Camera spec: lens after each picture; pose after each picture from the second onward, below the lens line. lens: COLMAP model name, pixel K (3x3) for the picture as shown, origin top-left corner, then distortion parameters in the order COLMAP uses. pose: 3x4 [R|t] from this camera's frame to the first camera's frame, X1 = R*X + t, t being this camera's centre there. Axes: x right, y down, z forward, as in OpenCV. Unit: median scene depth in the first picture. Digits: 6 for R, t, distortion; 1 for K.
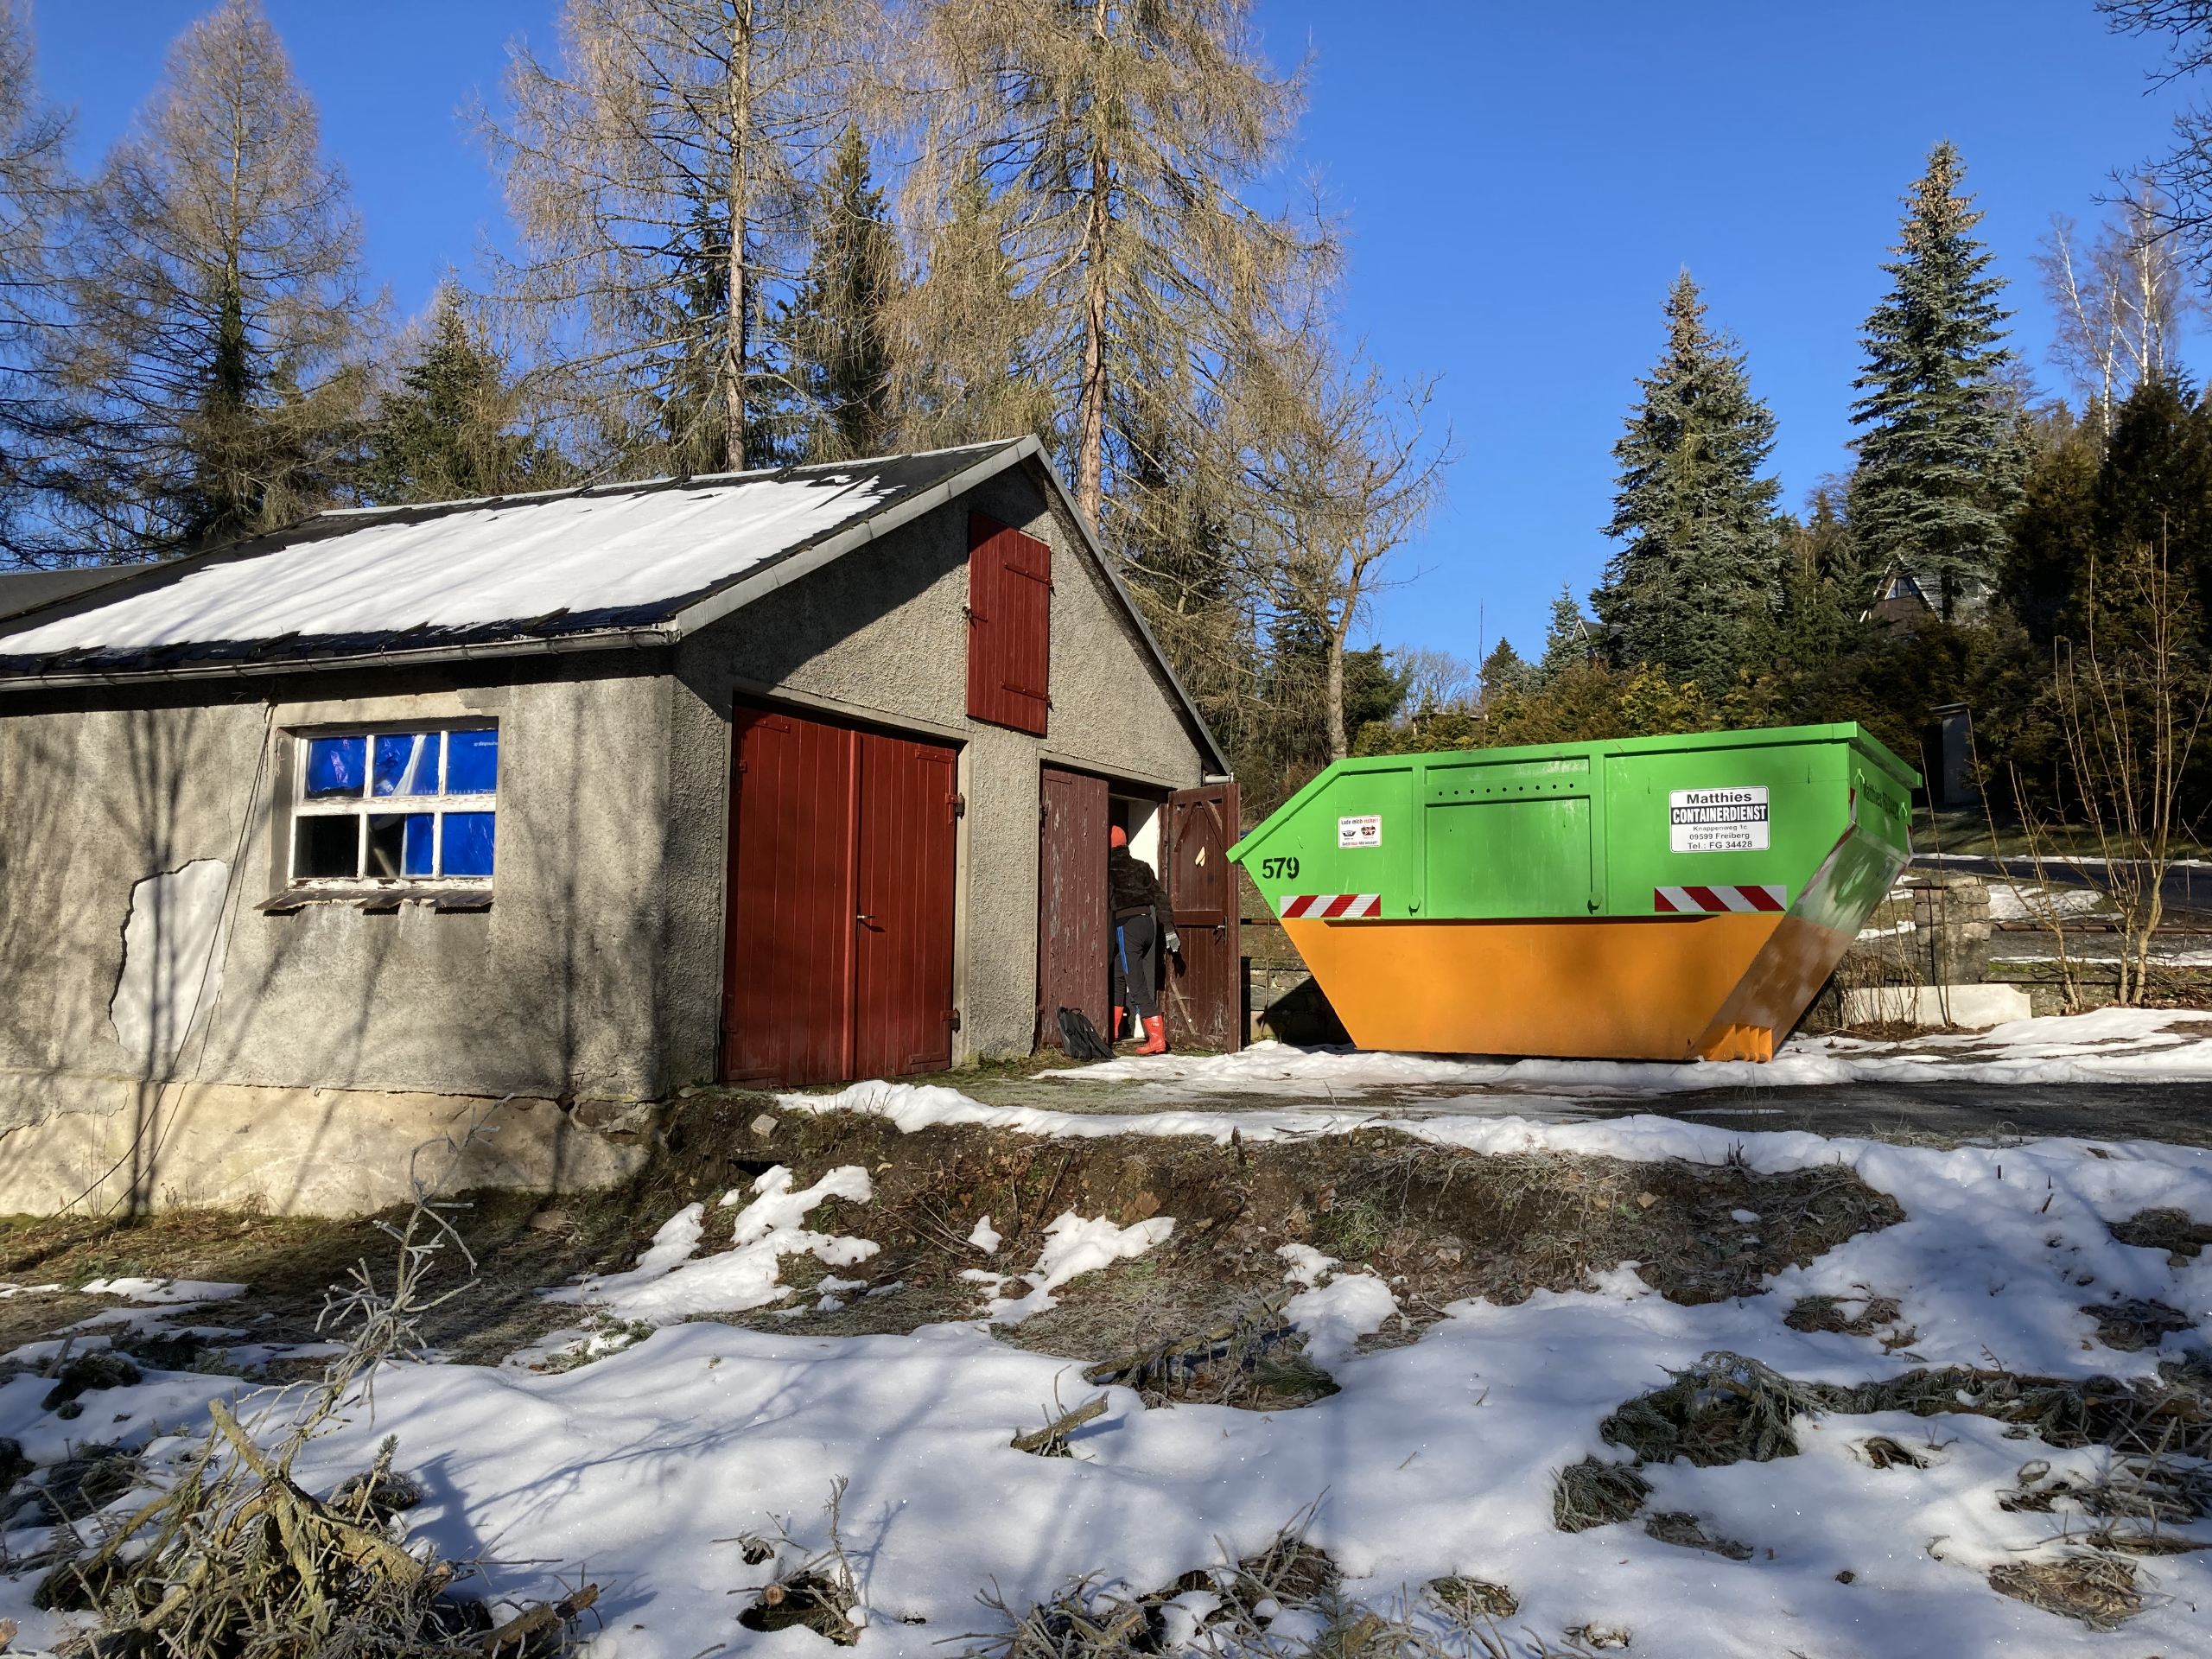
lens RADIAL K [[1851.4, 0, 1106.0], [0, 1851.4, 829.5], [0, 0, 1]] dist [-0.004219, 0.021042]
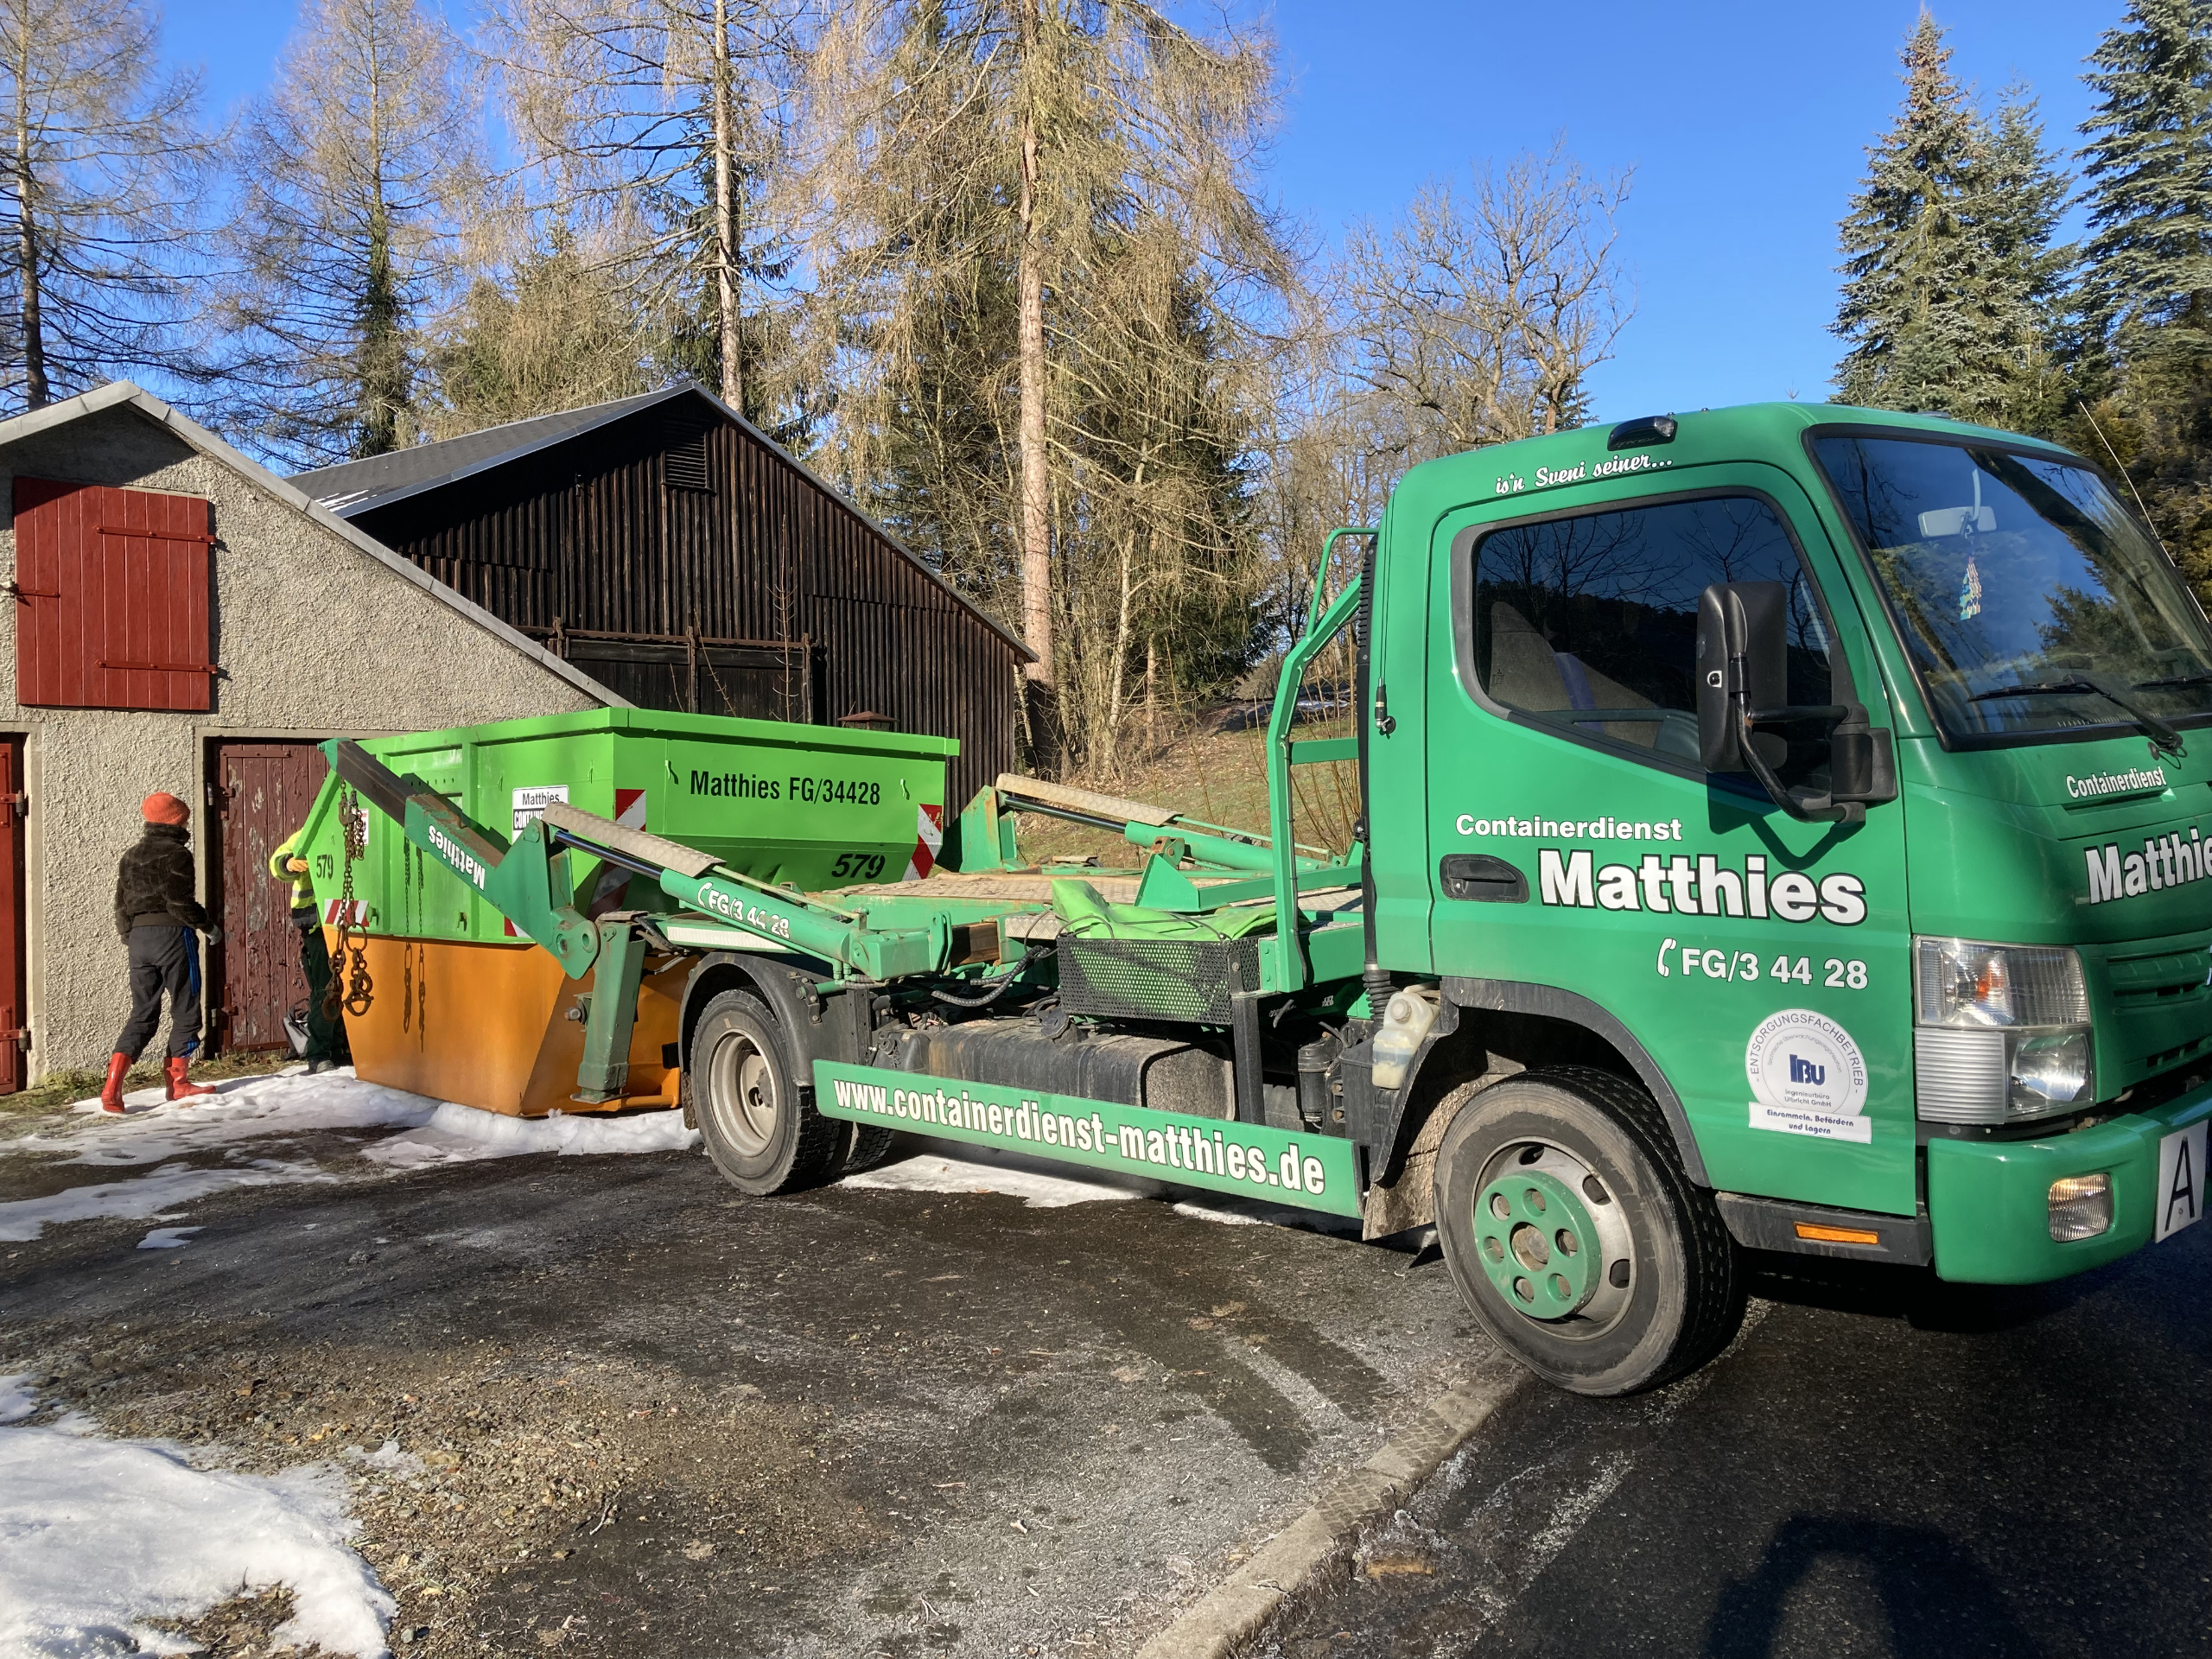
lens RADIAL K [[1791.8, 0, 1106.0], [0, 1791.8, 829.5], [0, 0, 1]] dist [0.102843, -0.135965]
pose [[0.969501, -0.024621, -0.243846, 0.172193], [0.045947, 0.995559, 0.082161, -0.012821], [0.240740, -0.090859, 0.966327, 0.065198]]
